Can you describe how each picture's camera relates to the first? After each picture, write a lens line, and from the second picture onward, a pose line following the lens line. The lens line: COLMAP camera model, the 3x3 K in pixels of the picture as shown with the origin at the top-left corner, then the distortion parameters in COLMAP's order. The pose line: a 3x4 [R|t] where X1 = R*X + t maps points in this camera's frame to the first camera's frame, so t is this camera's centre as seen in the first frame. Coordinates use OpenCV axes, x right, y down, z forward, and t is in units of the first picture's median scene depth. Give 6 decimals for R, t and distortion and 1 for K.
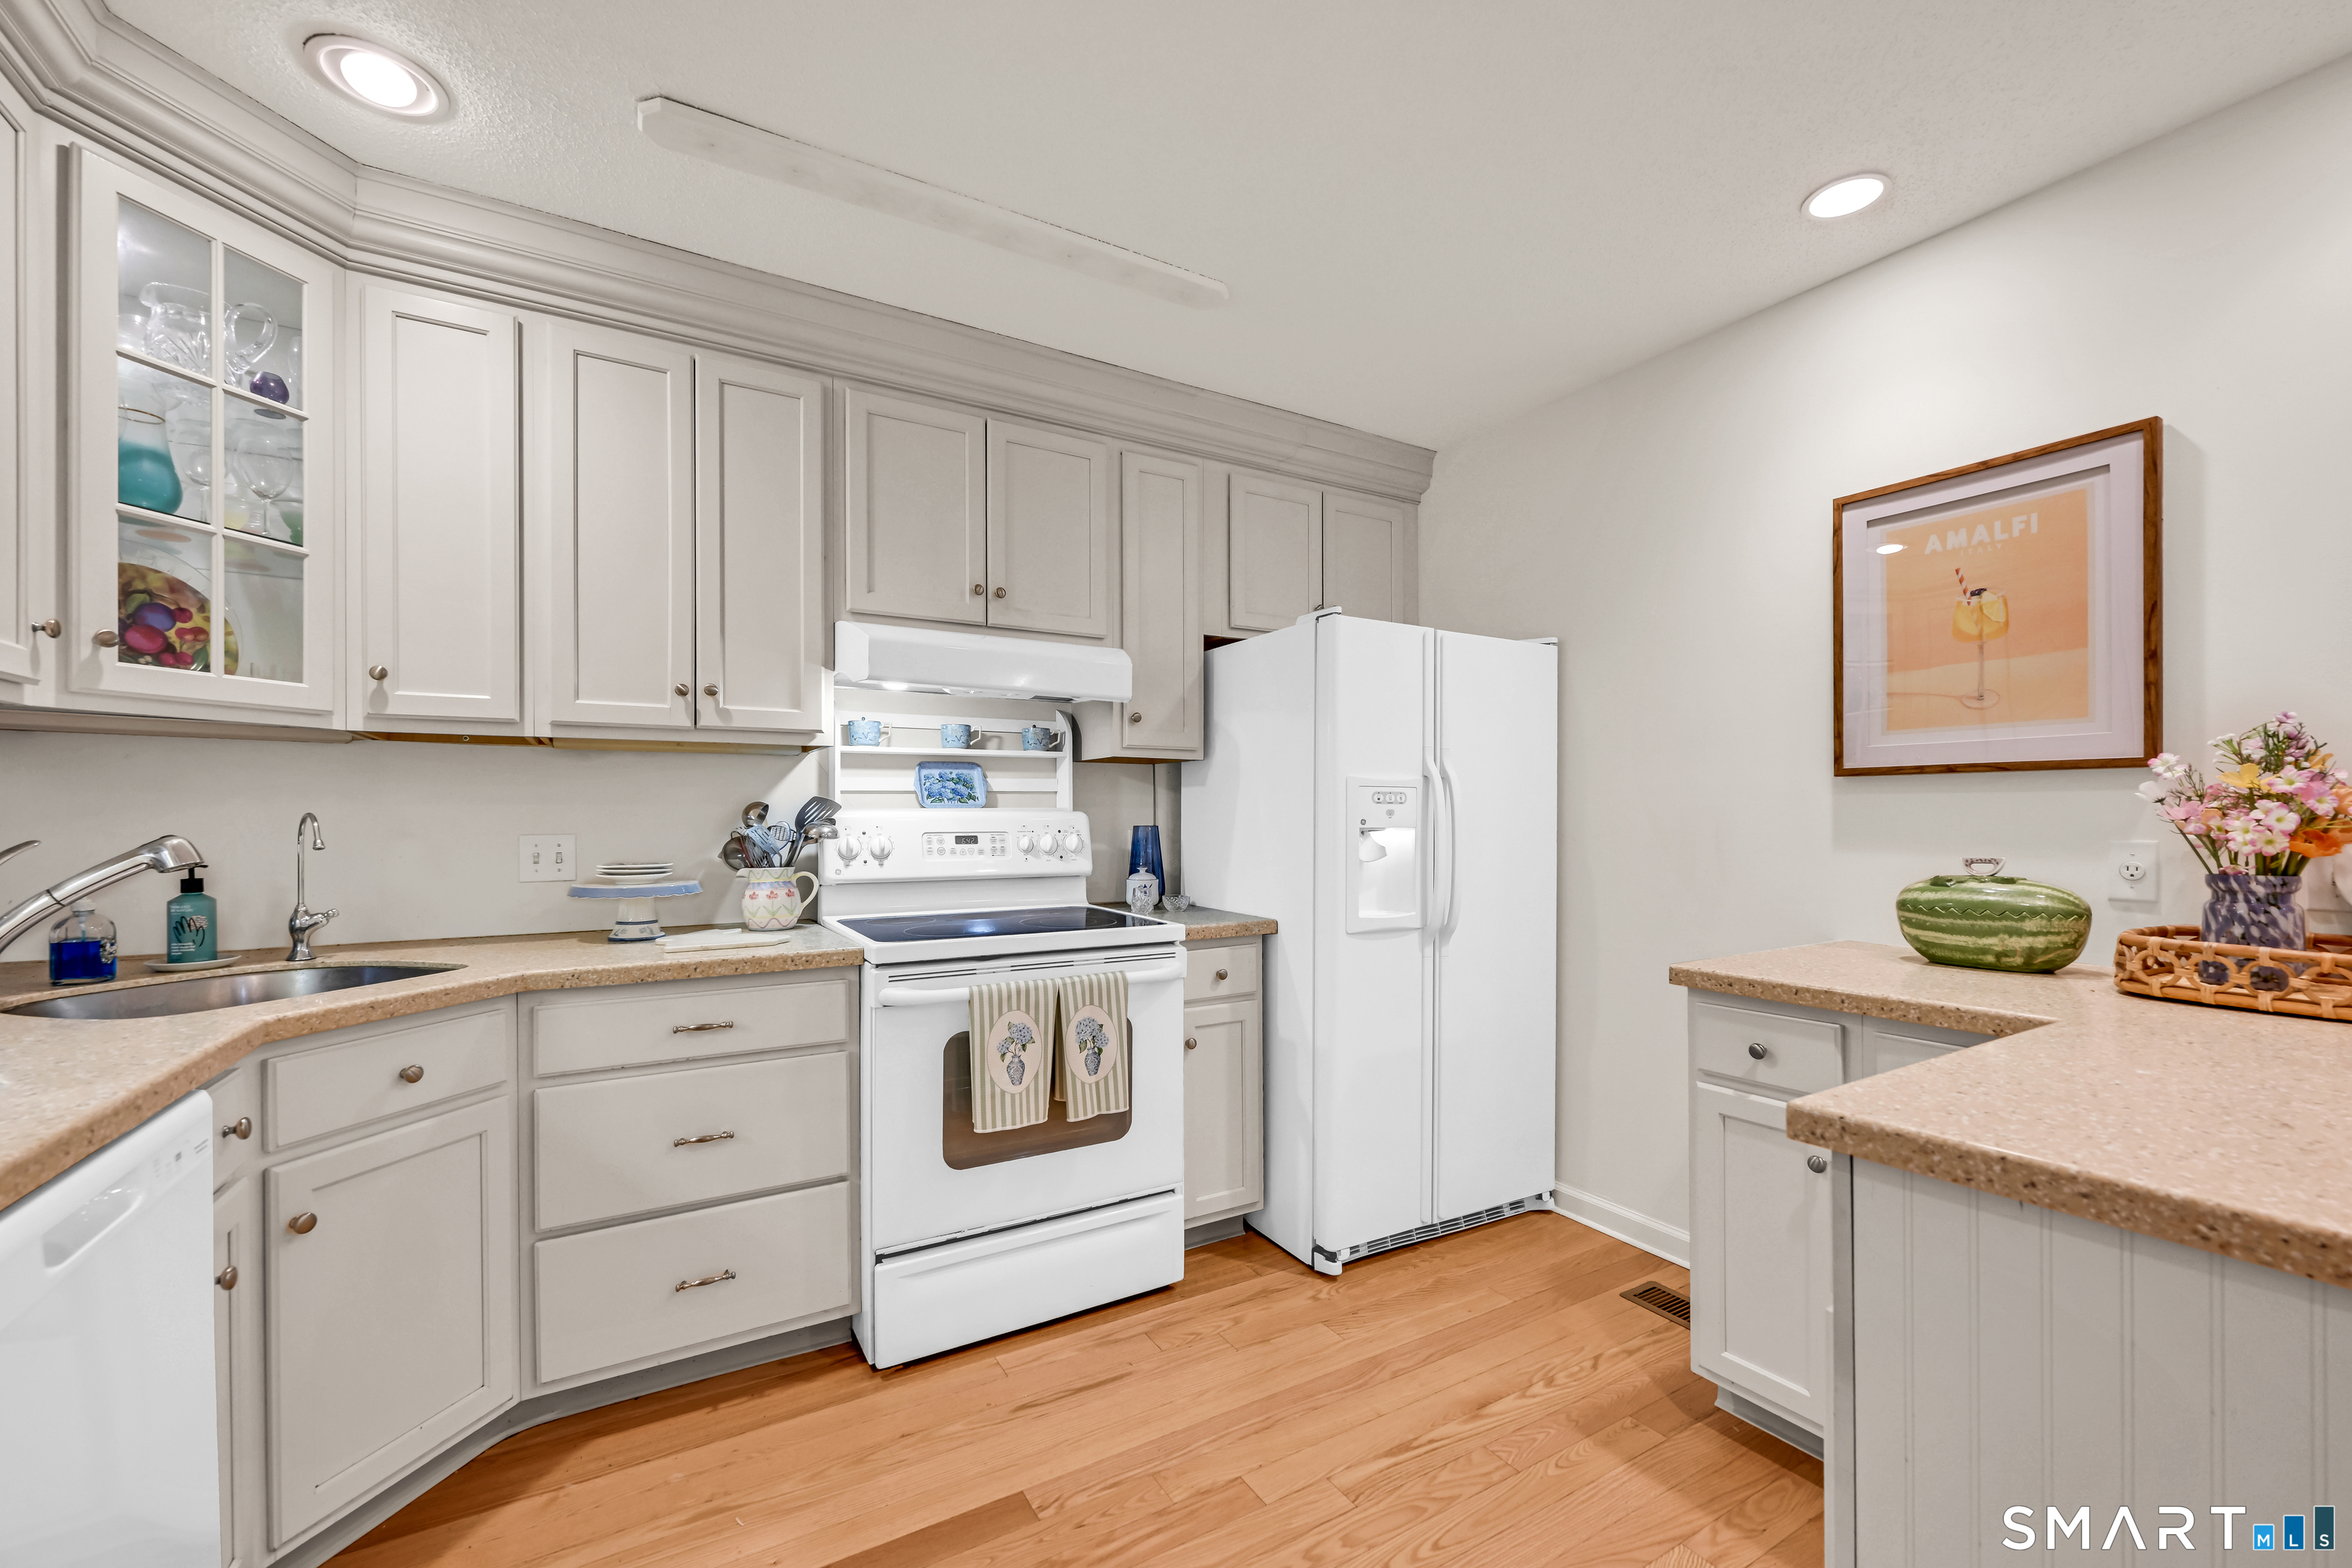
lens RADIAL K [[956.6, 0, 1180.8], [0, 956.6, 781.8], [0, 0, 1]] dist [-0.007690, -0.000030]
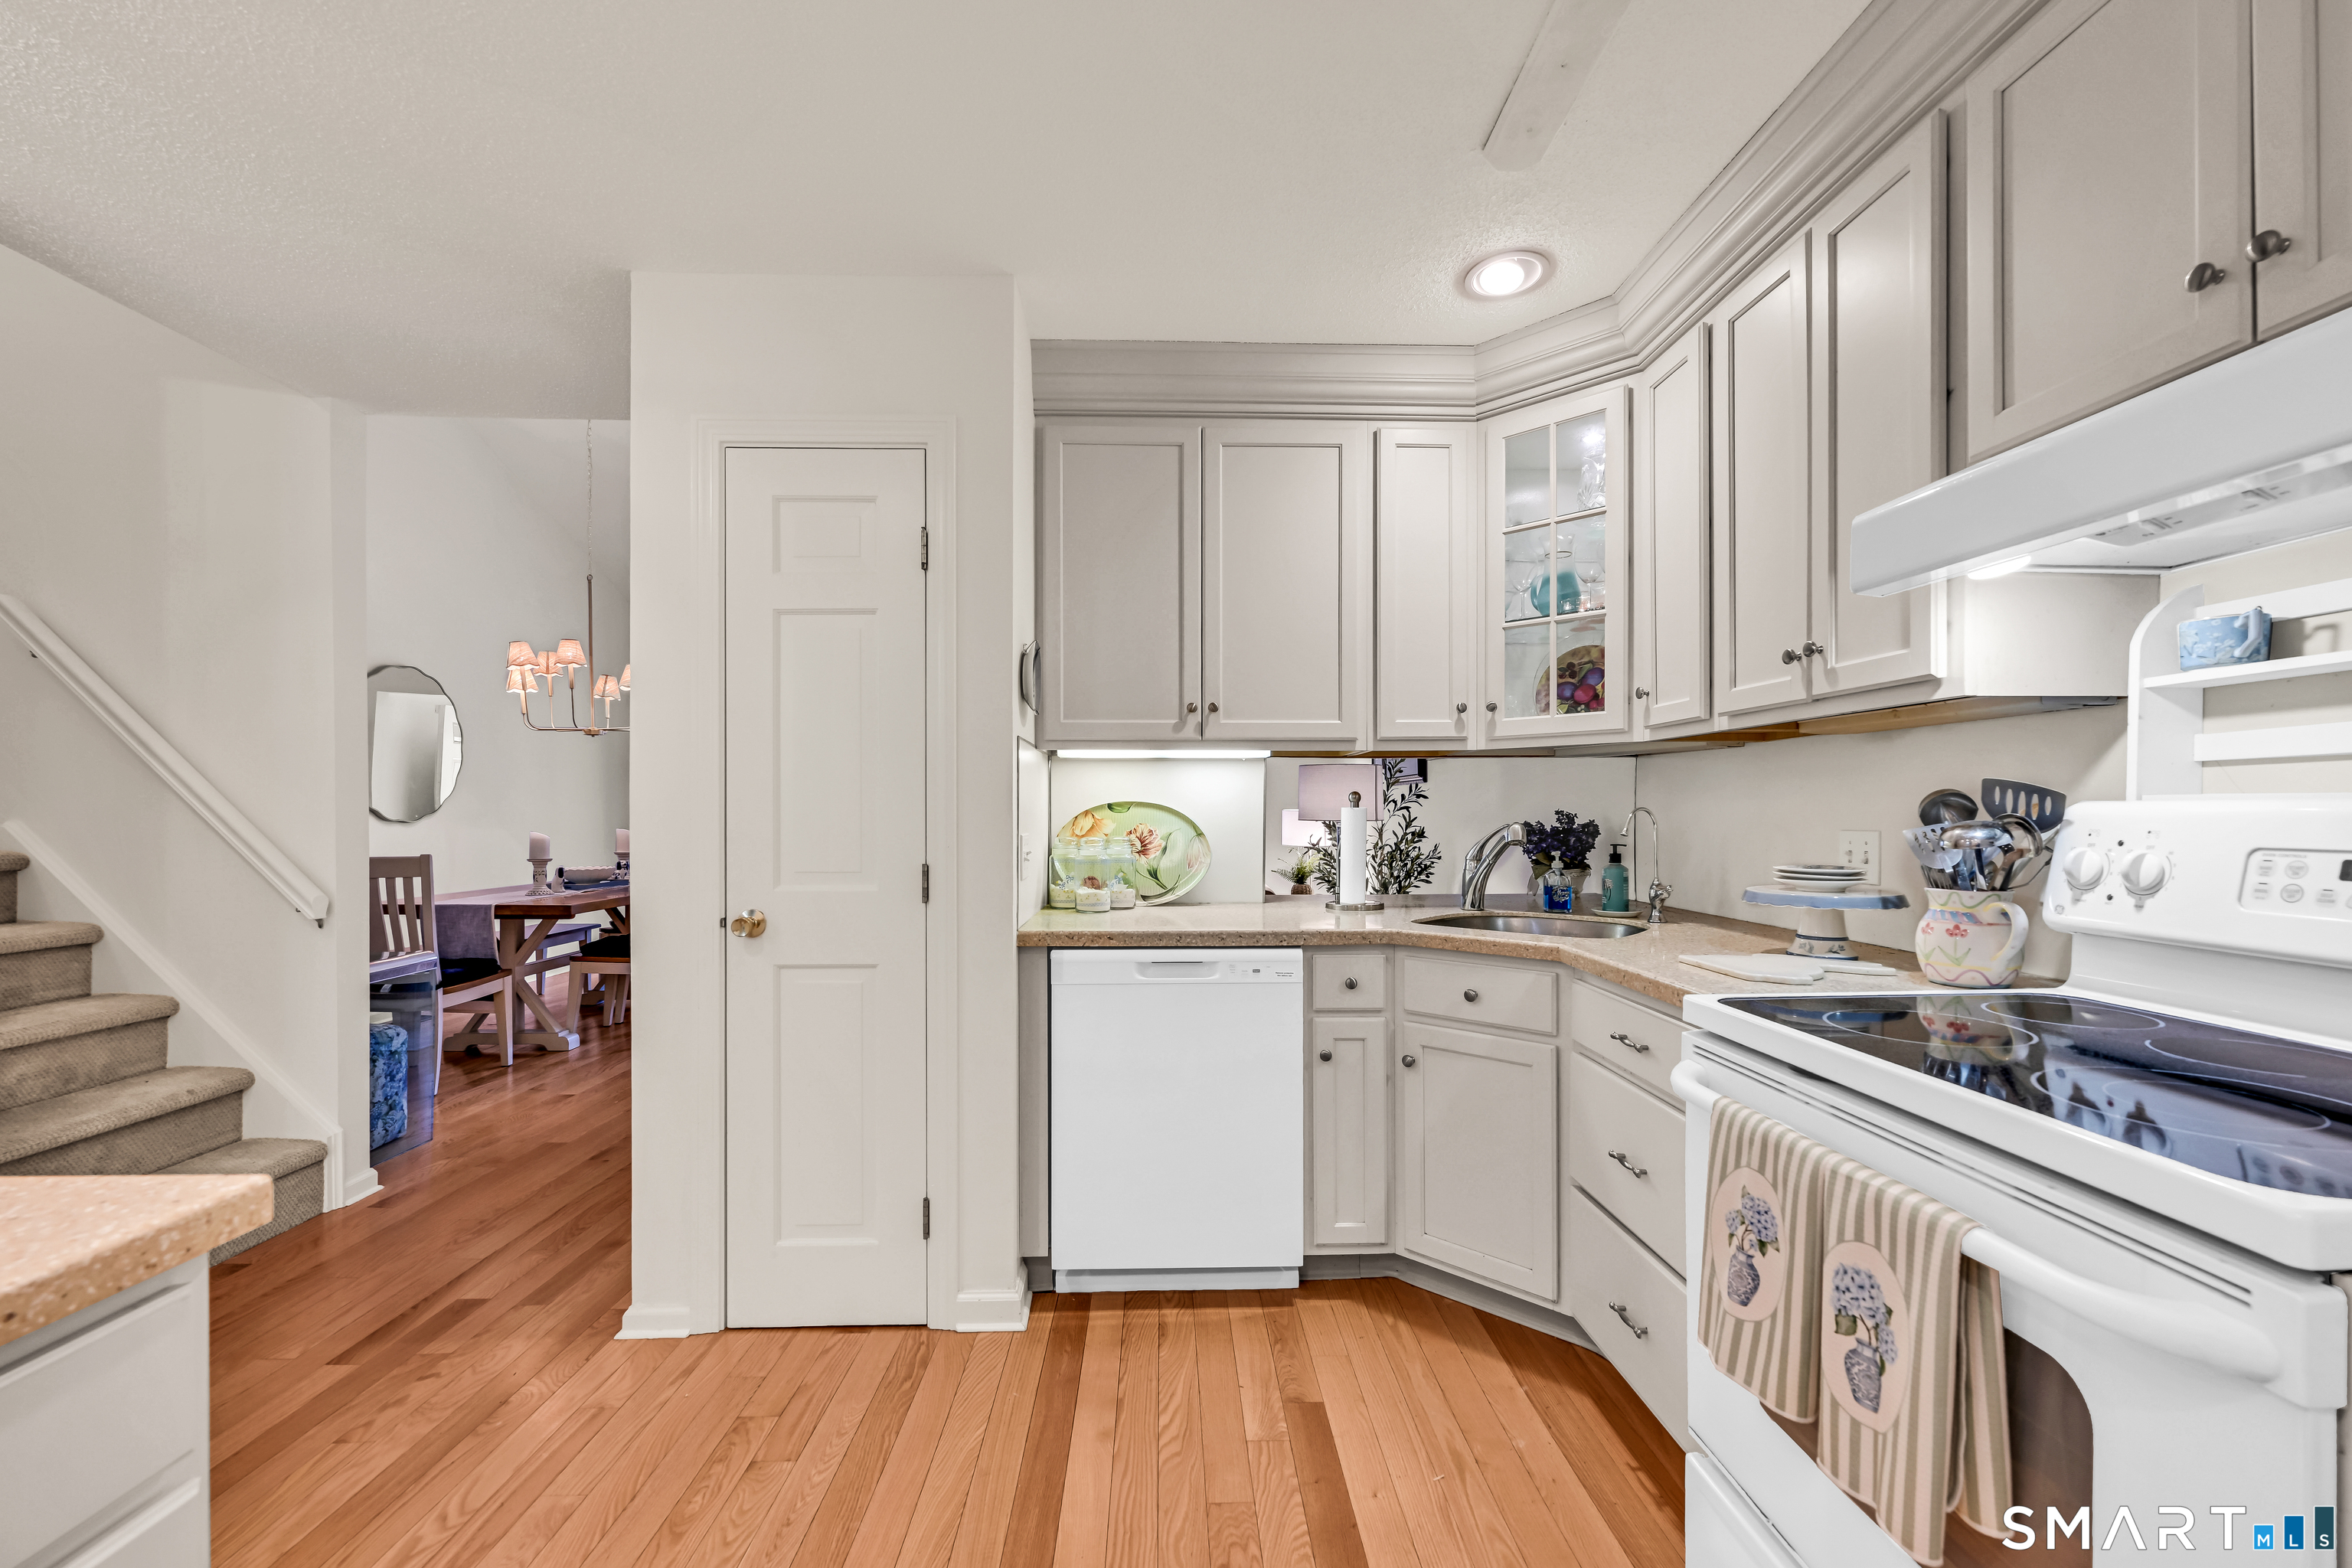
lens RADIAL K [[956.6, 0, 1206.5], [0, 956.6, 811.8], [0, 0, 1]] dist [-0.007690, -0.000030]
pose [[-0.470207, 0.005459, -0.882539, 0.448993], [0.033867, 0.999356, -0.011863, 0.031439], [0.881906, -0.035466, -0.470089, 0.986184]]
